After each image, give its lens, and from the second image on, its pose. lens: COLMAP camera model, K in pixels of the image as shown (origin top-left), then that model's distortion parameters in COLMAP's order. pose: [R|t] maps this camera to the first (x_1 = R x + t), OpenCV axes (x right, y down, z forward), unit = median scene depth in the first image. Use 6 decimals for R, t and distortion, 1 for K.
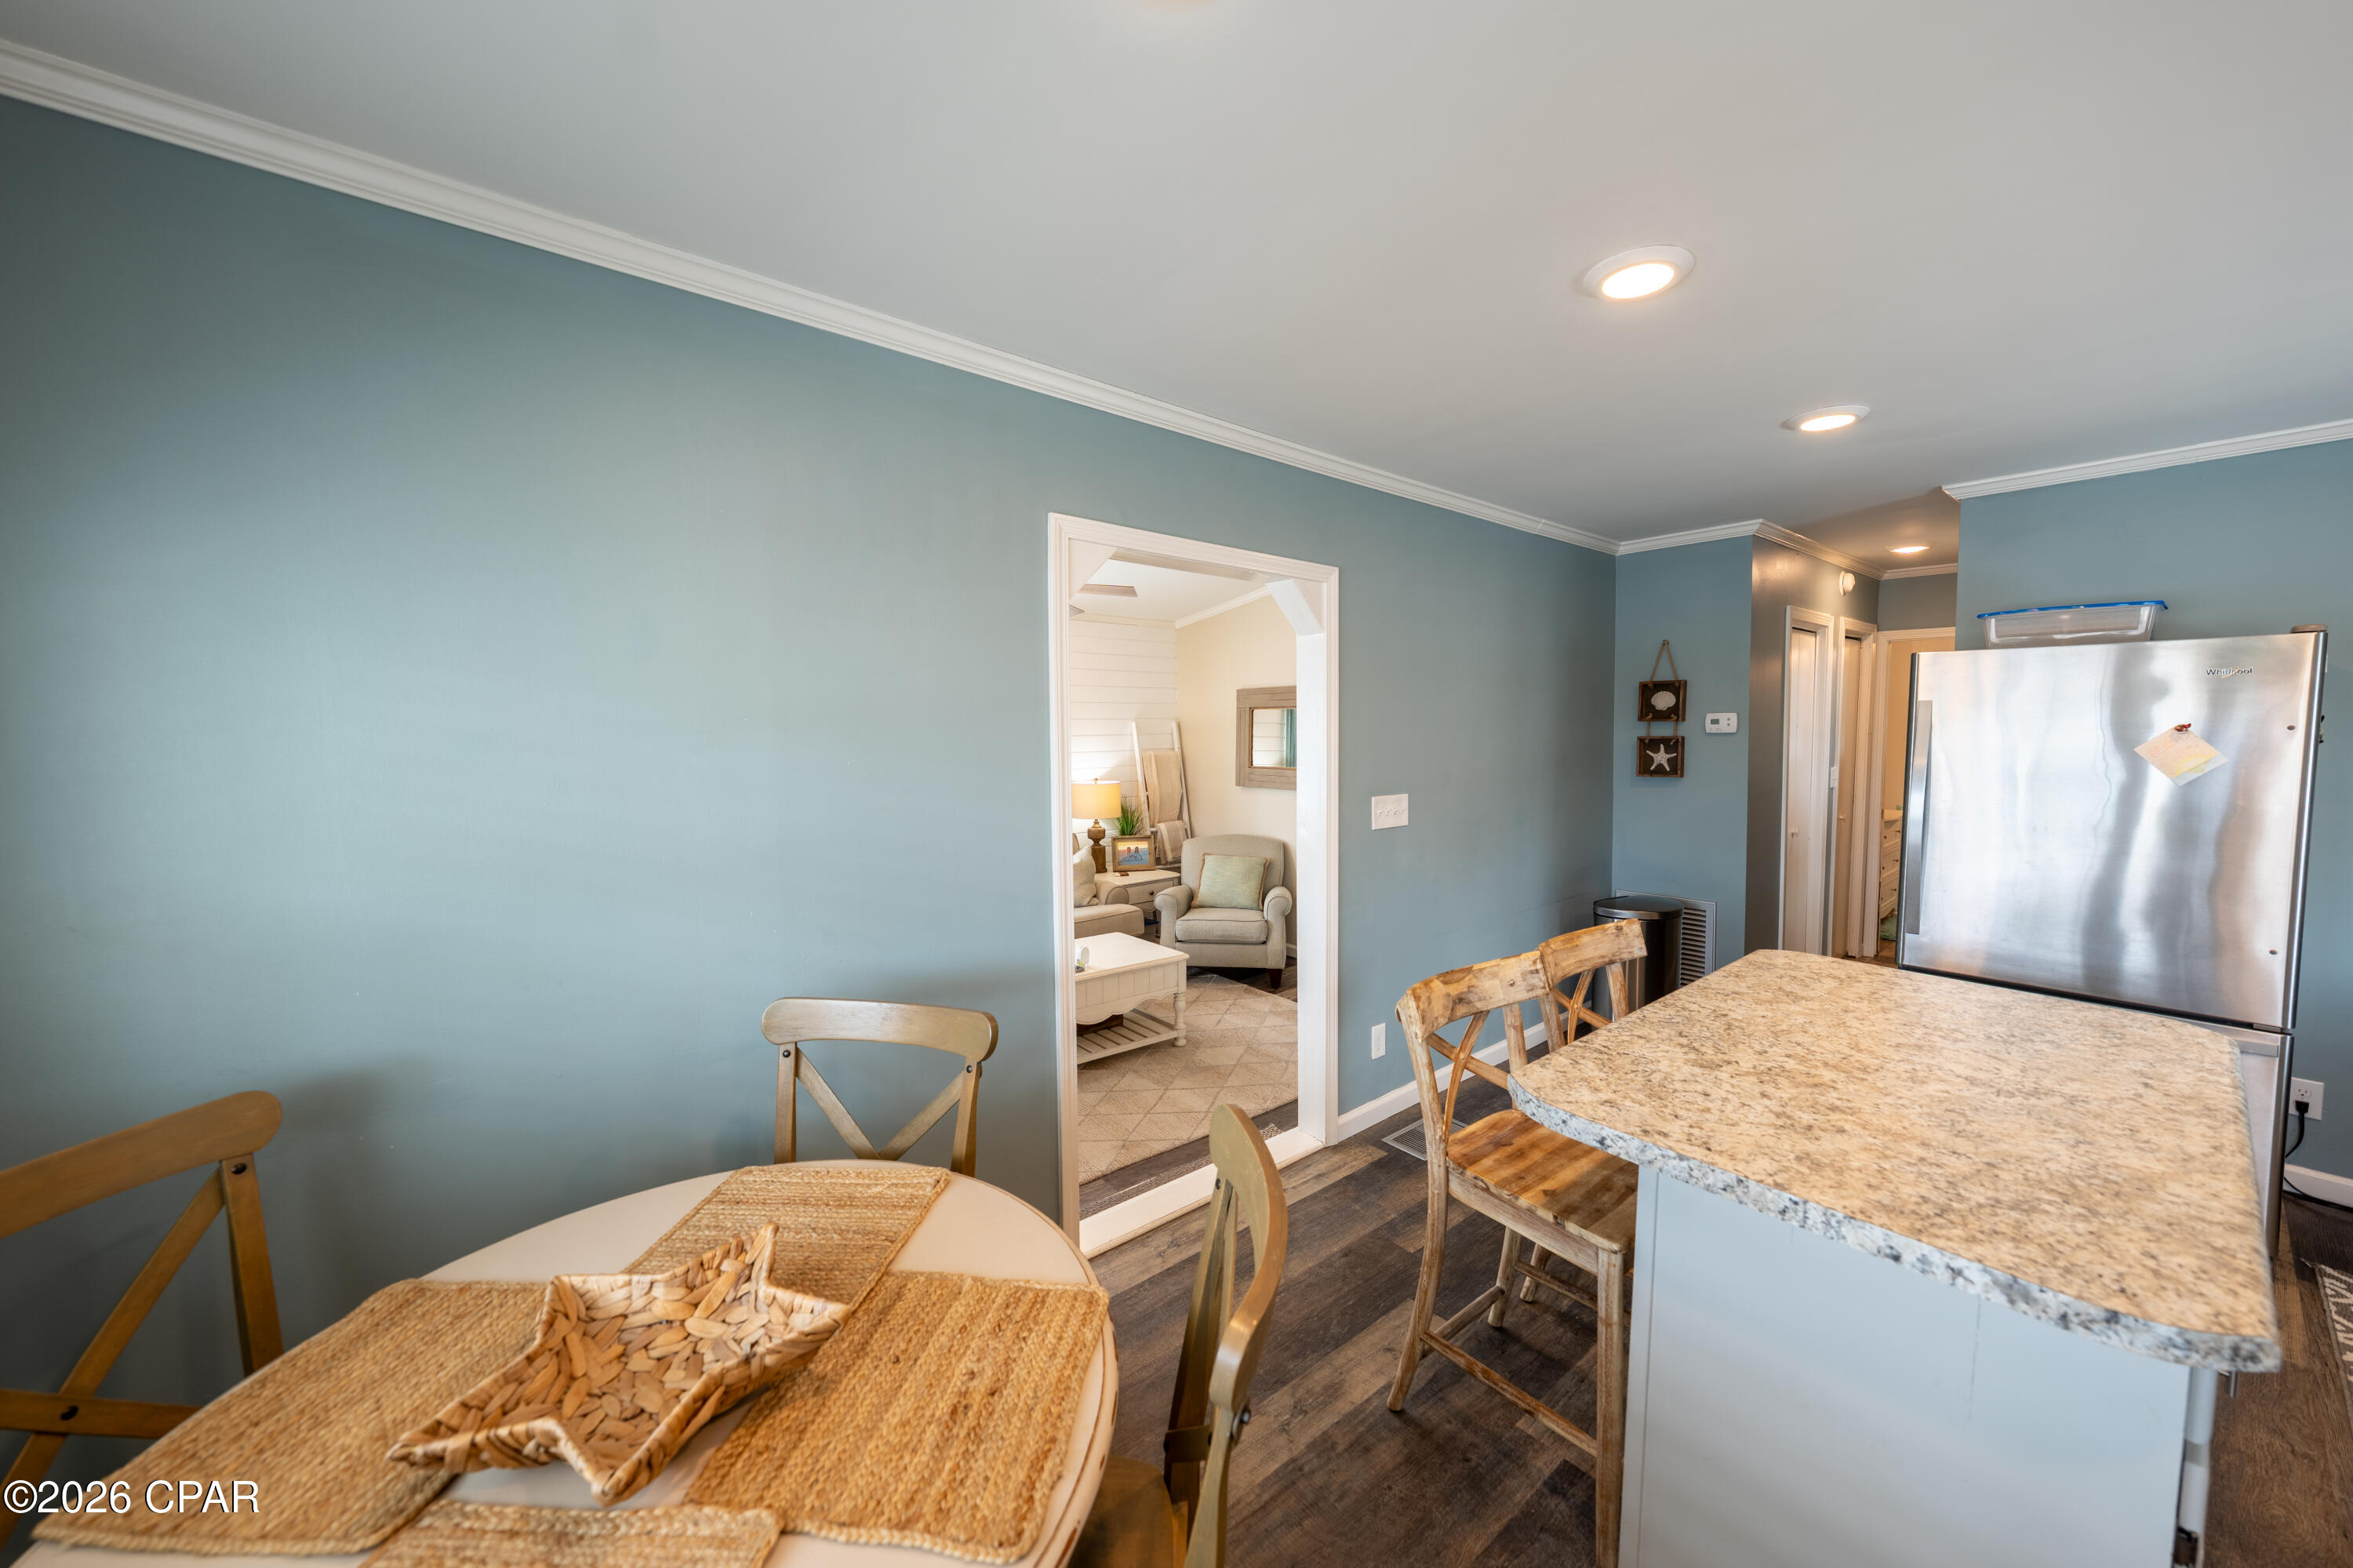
lens RADIAL K [[840.9, 0, 1180.2], [0, 840.9, 776.8], [0, 0, 1]] dist [-0.003034, -0.000357]
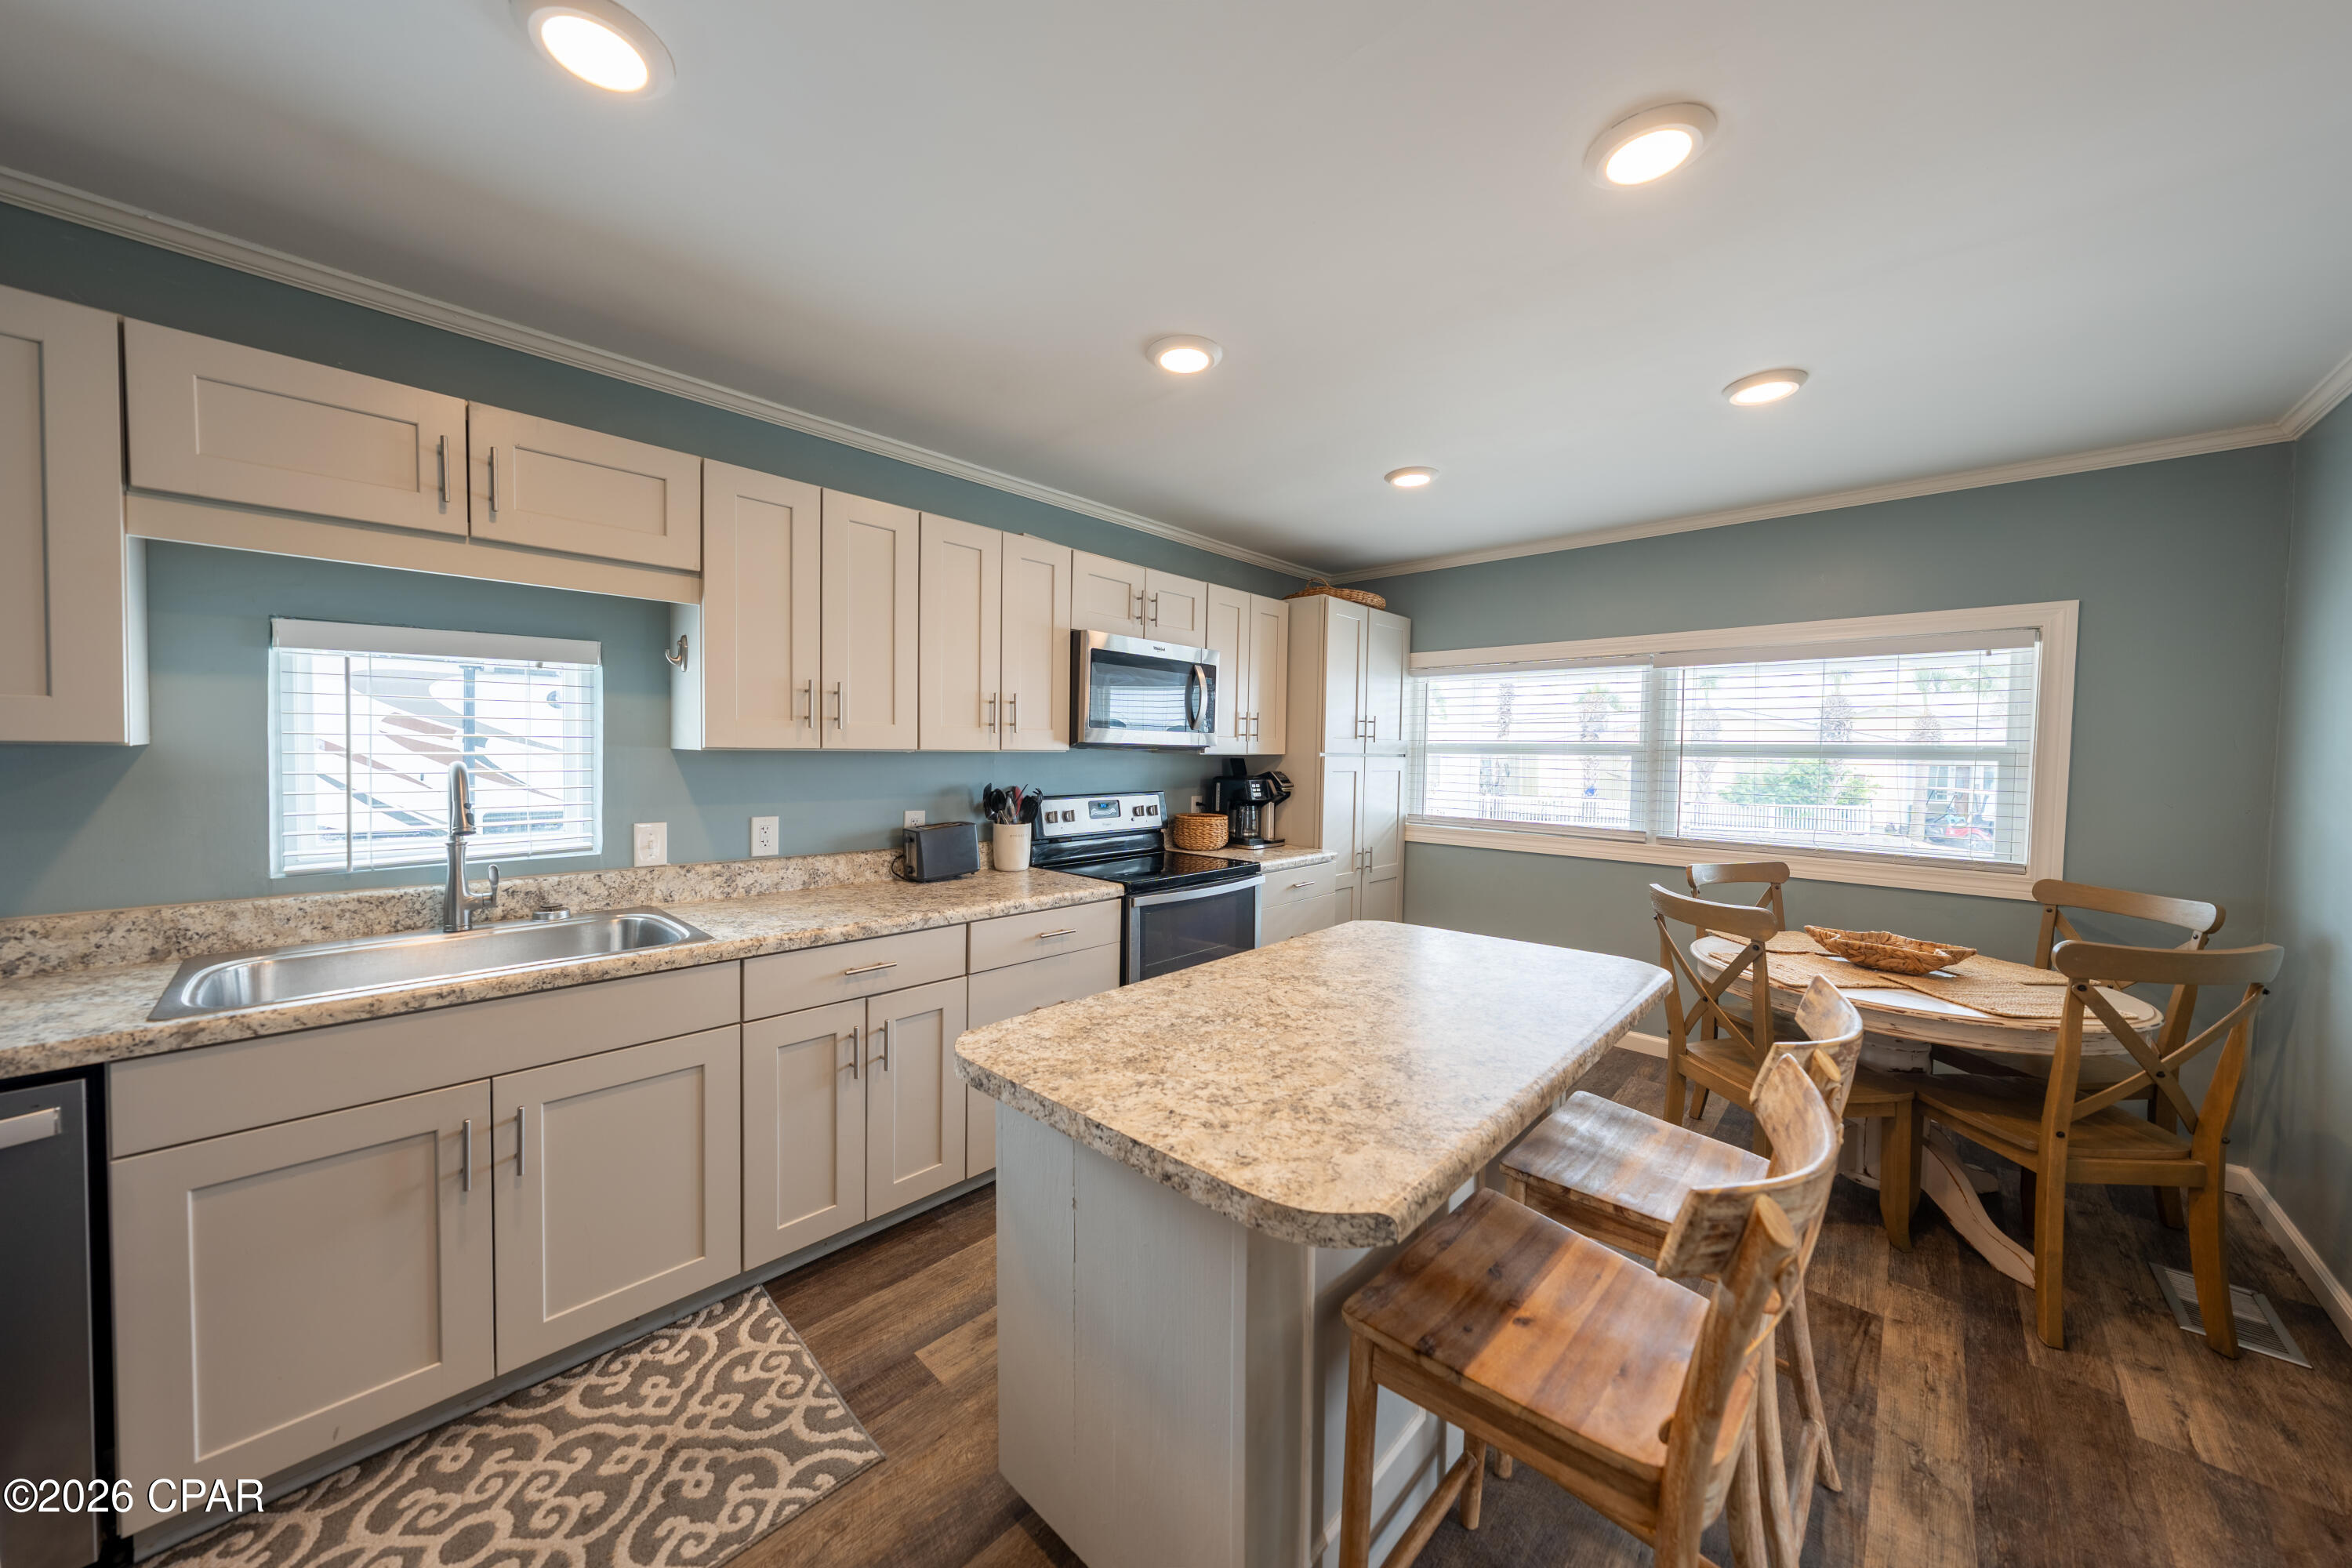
lens RADIAL K [[790.2, 0, 1182.5], [0, 790.2, 783.2], [0, 0, 1]] dist [-0.006526, 0.000408]
pose [[-0.991551, -0.004286, -0.129643, 0.631412], [-0.017096, 0.995053, 0.097858, -0.018282], [0.128583, 0.099248, -0.986720, 1.012800]]
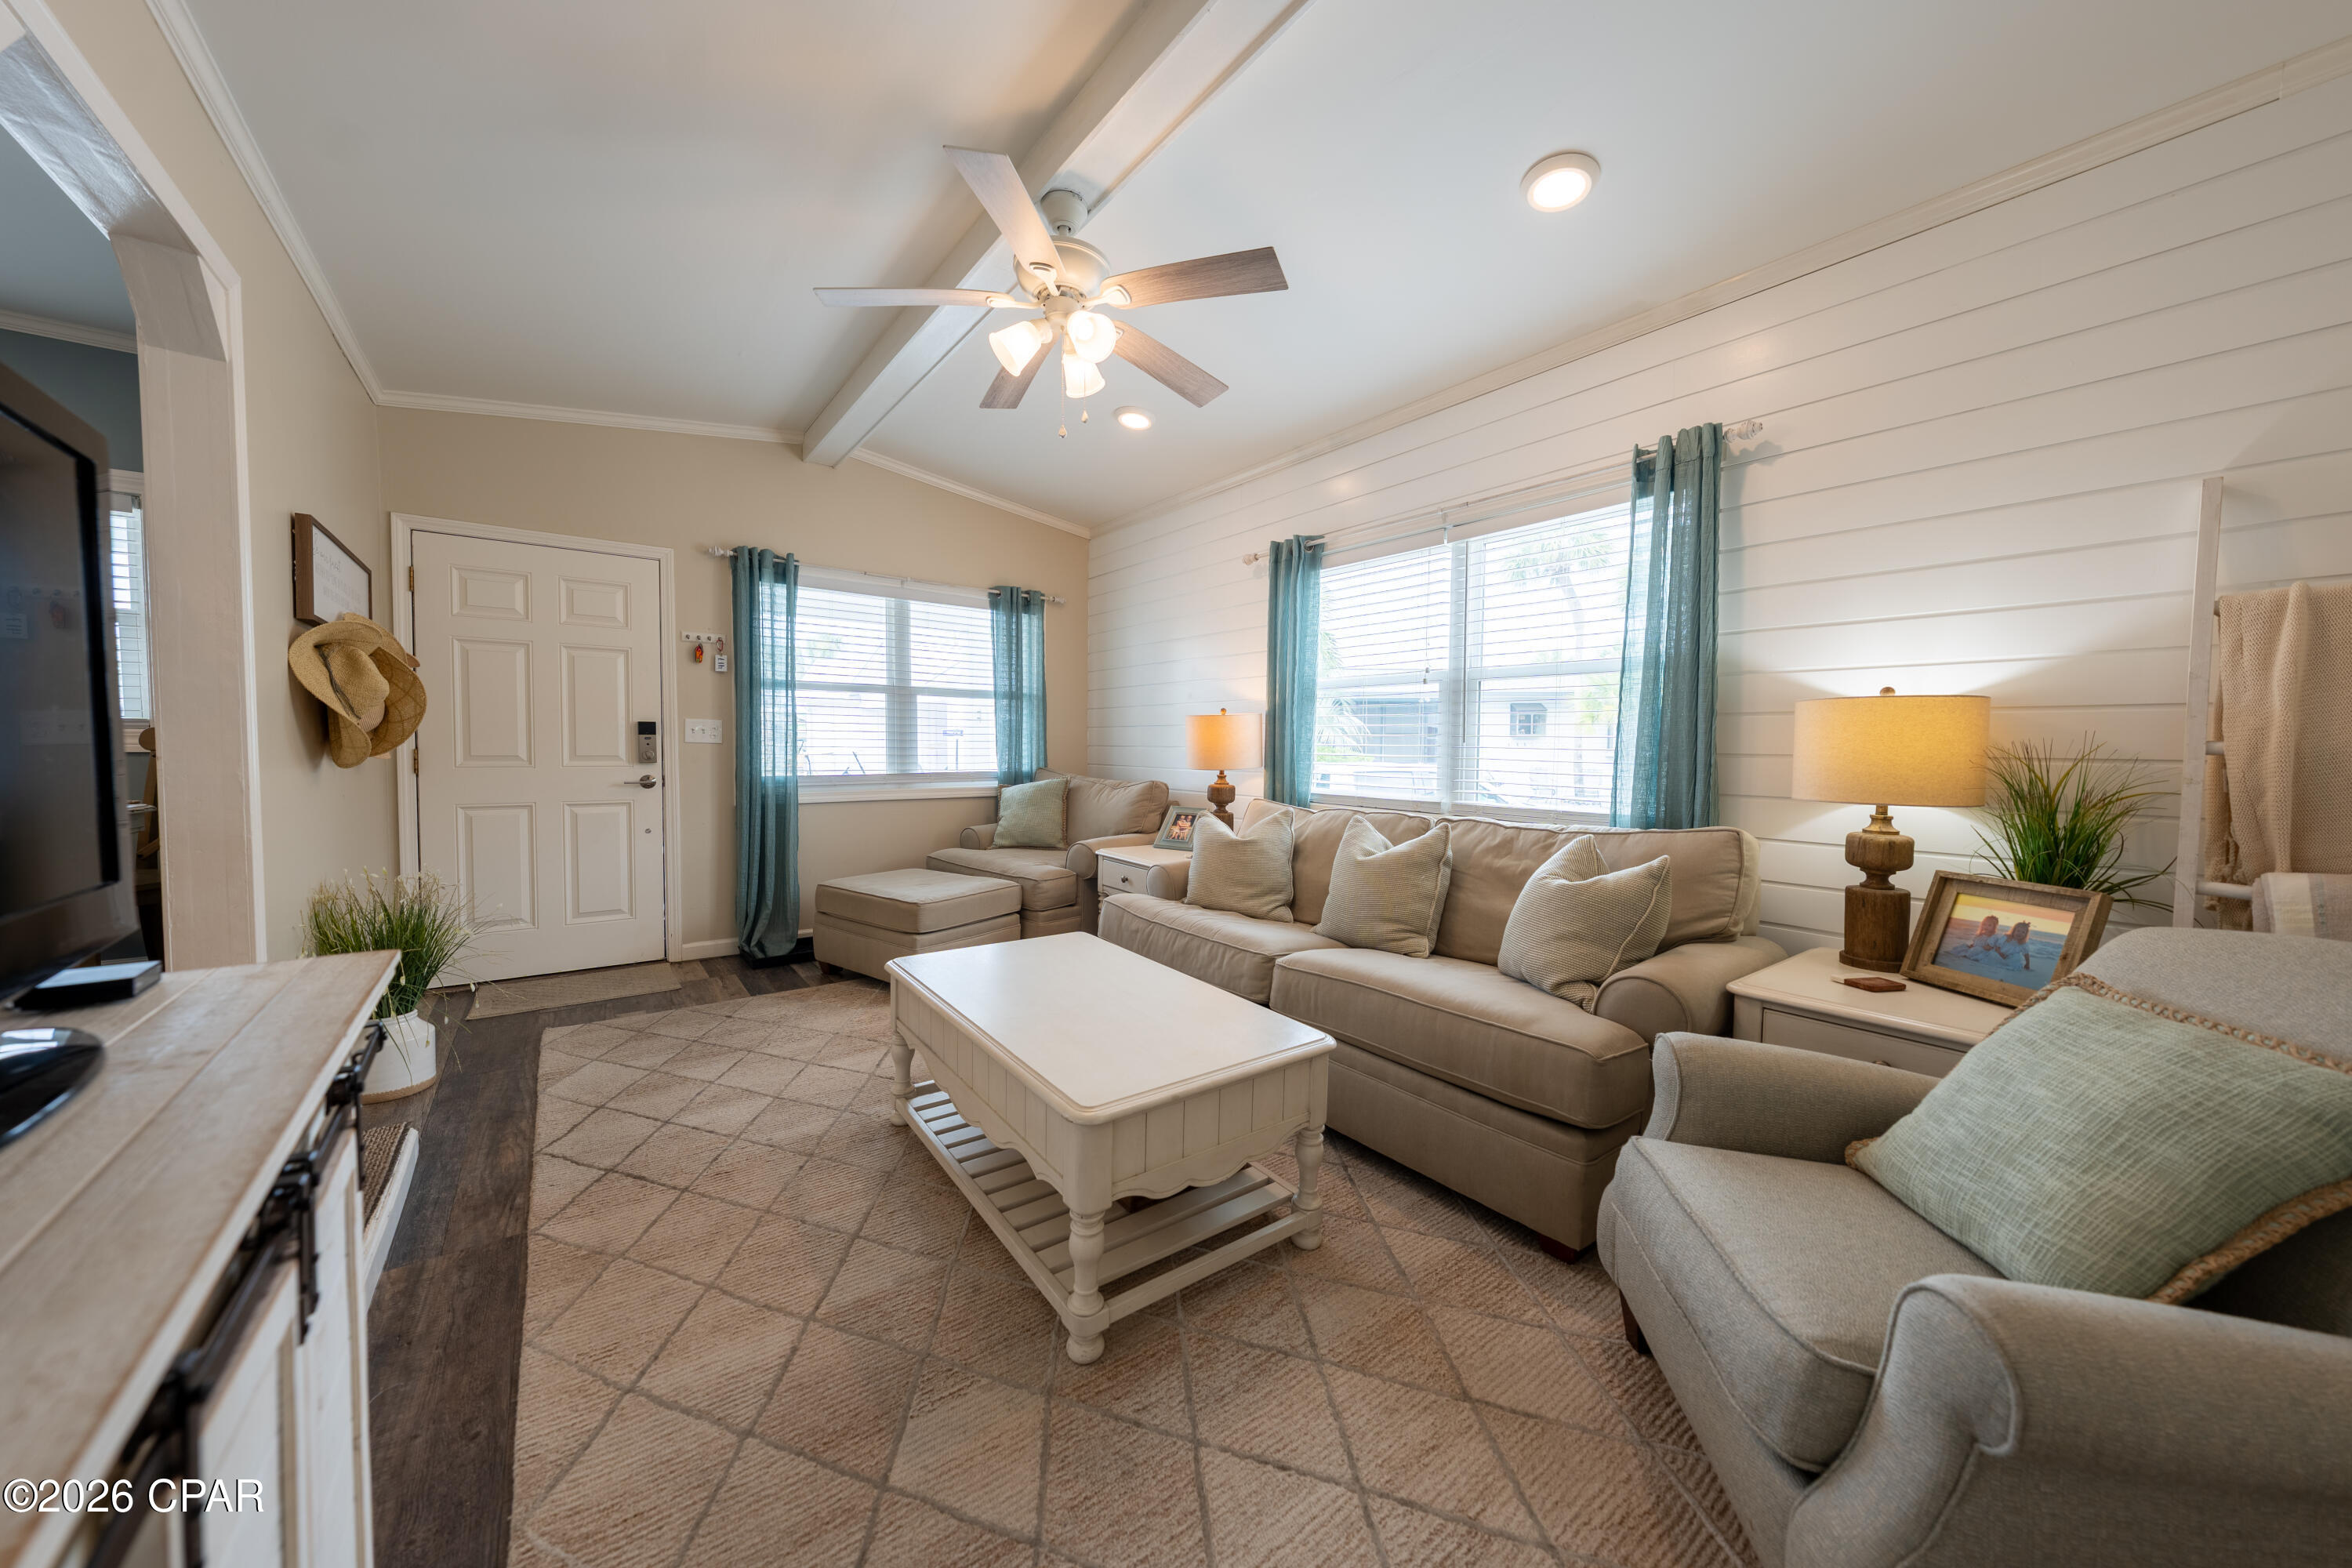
lens RADIAL K [[798.5, 0, 1180.1], [0, 798.5, 778.1], [0, 0, 1]] dist [-0.003699, -0.000267]
pose [[-0.027109, 0.053728, -0.998188, 0.487627], [-0.066355, 0.996255, 0.055426, 0.084126], [0.997428, 0.067738, -0.023443, 1.563367]]
